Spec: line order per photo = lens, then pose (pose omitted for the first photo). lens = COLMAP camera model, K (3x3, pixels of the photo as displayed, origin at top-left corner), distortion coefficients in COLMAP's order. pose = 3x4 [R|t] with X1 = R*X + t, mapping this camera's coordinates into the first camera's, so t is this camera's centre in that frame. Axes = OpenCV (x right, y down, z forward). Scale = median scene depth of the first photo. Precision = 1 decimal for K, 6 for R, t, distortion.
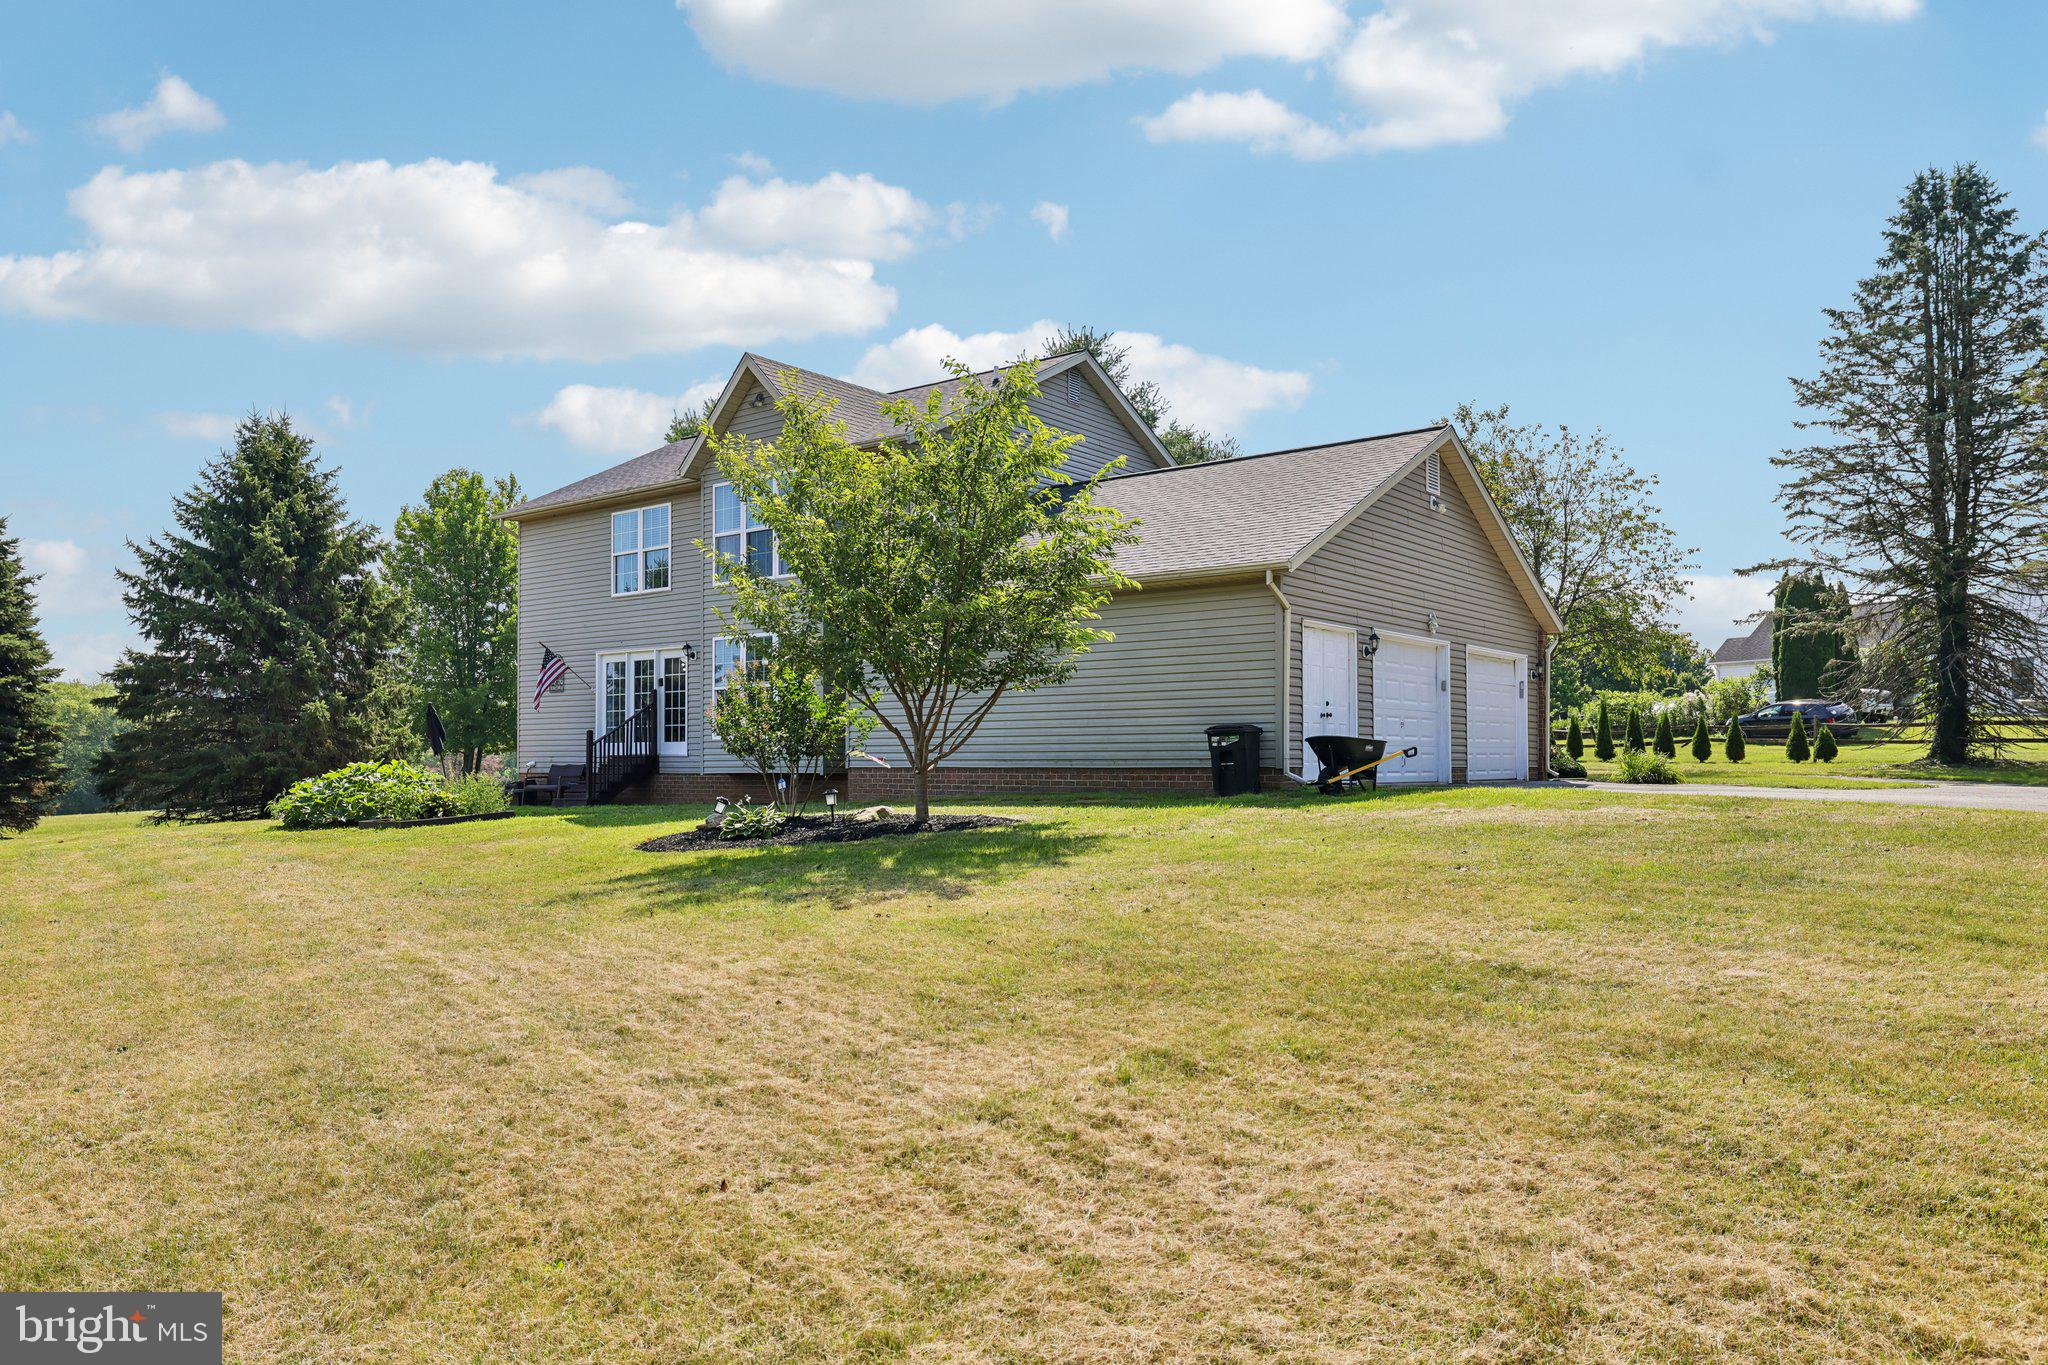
lens RADIAL K [[1435.9, 0, 1000.2], [0, 1435.9, 757.1], [0, 0, 1]] dist [0.004054, -0.004651]
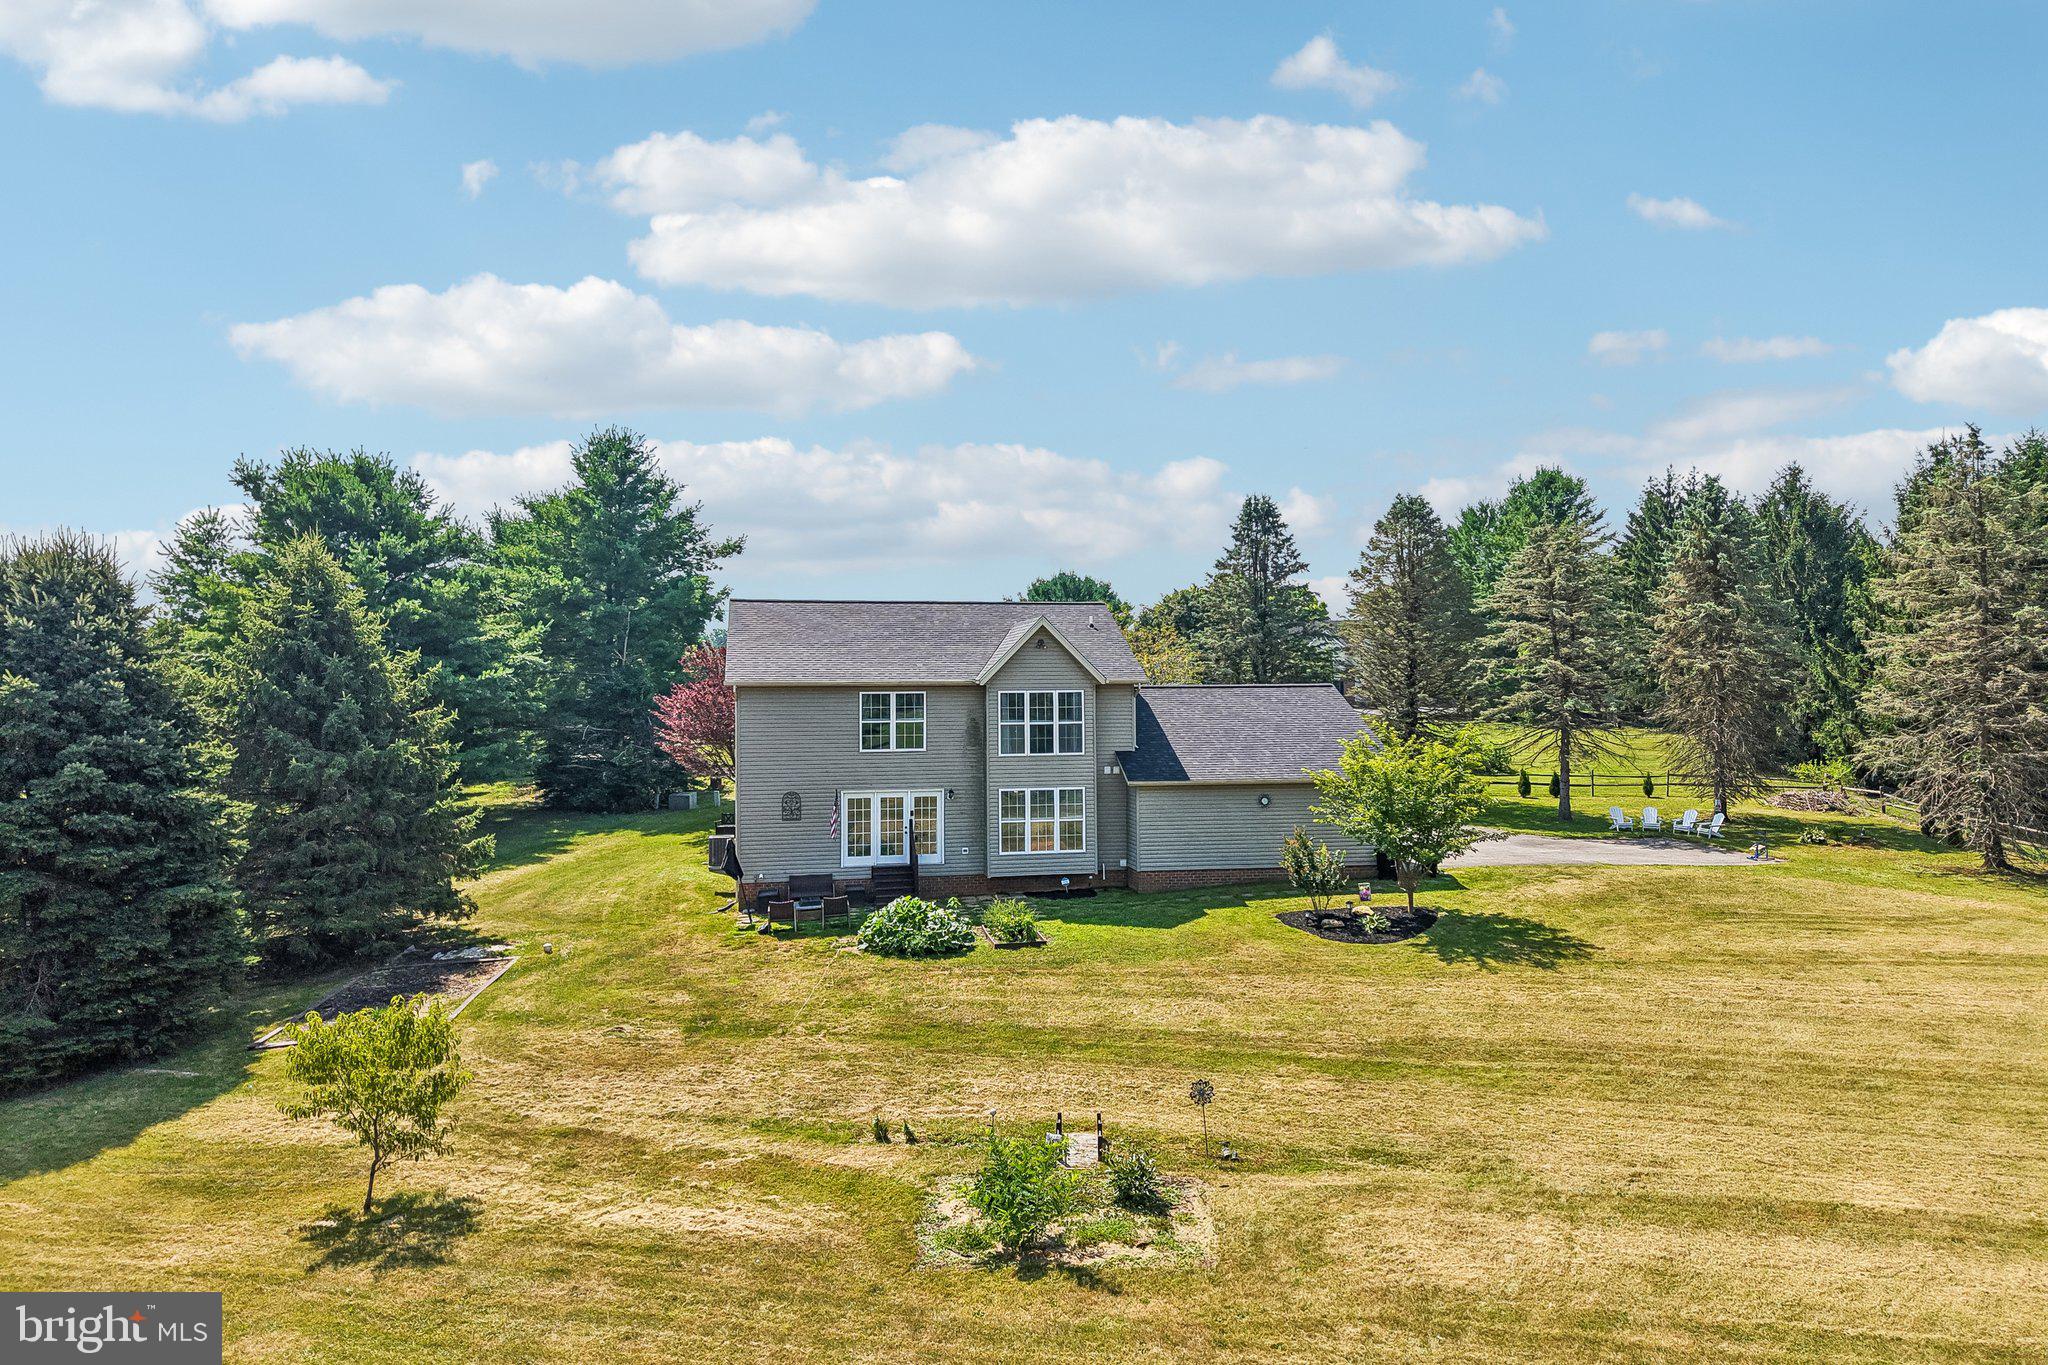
lens RADIAL K [[1362.9, 0, 1024.0], [0, 1362.9, 682.5], [0, 0, 1]] dist [0.059839, -0.072404]
pose [[0.639142, -0.003041, 0.769082, -1.008766], [-0.001200, 0.999987, 0.004952, -0.157892], [-0.769087, -0.004088, 0.639130, 0.027664]]
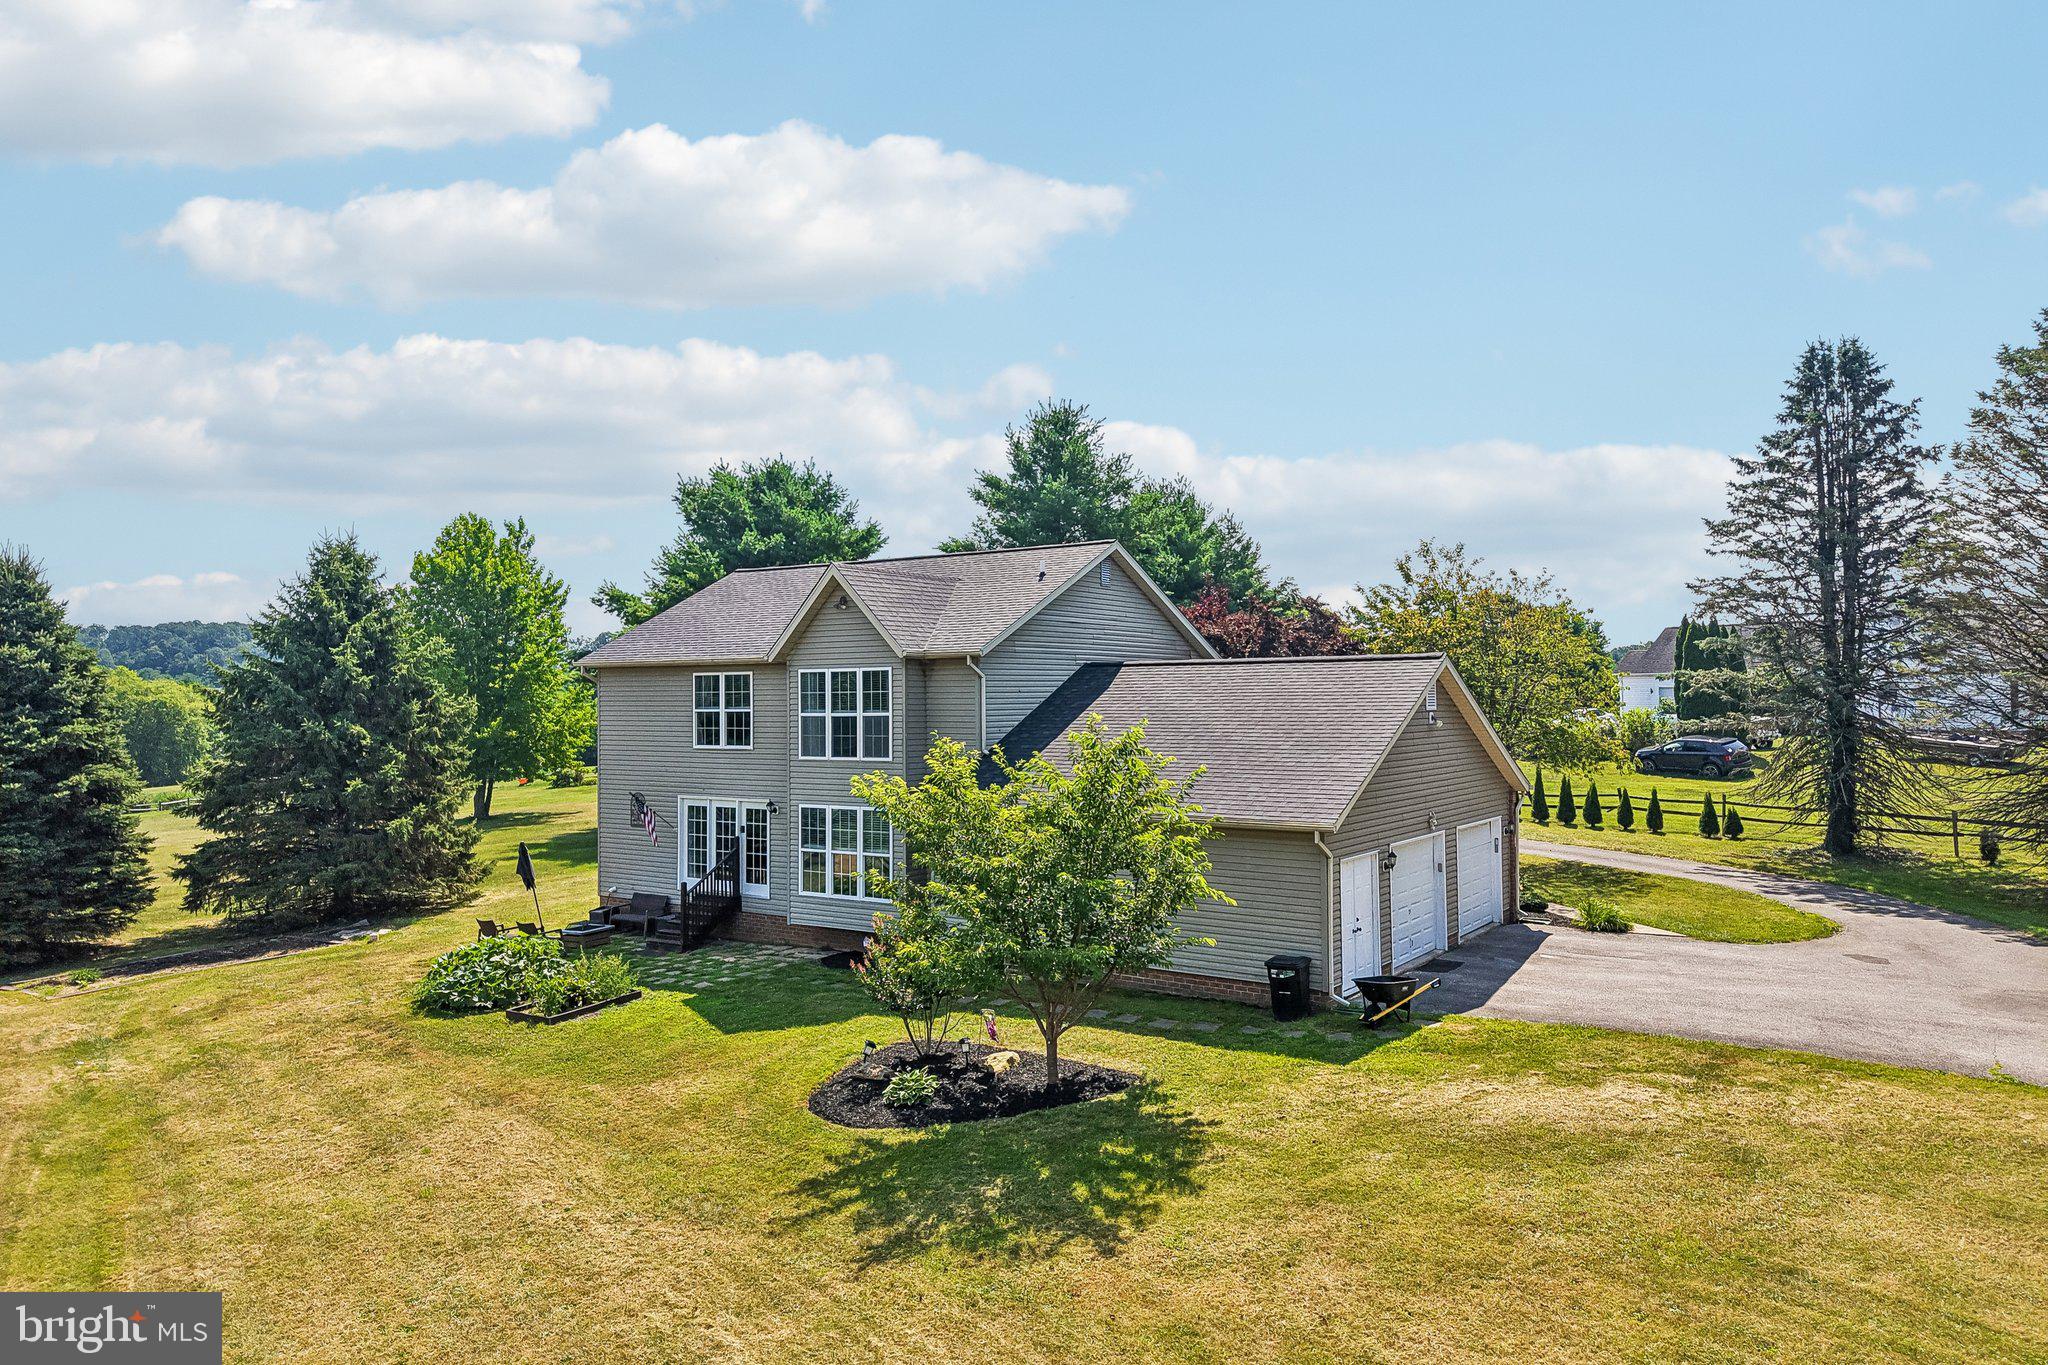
lens RADIAL K [[1362.9, 0, 1024.0], [0, 1362.9, 682.5], [0, 0, 1]] dist [0.059839, -0.072404]
pose [[0.997805, -0.005031, 0.066031, -0.071233], [0.005292, 0.999979, -0.003786, -0.133691], [-0.066011, 0.004127, 0.997810, -0.069792]]
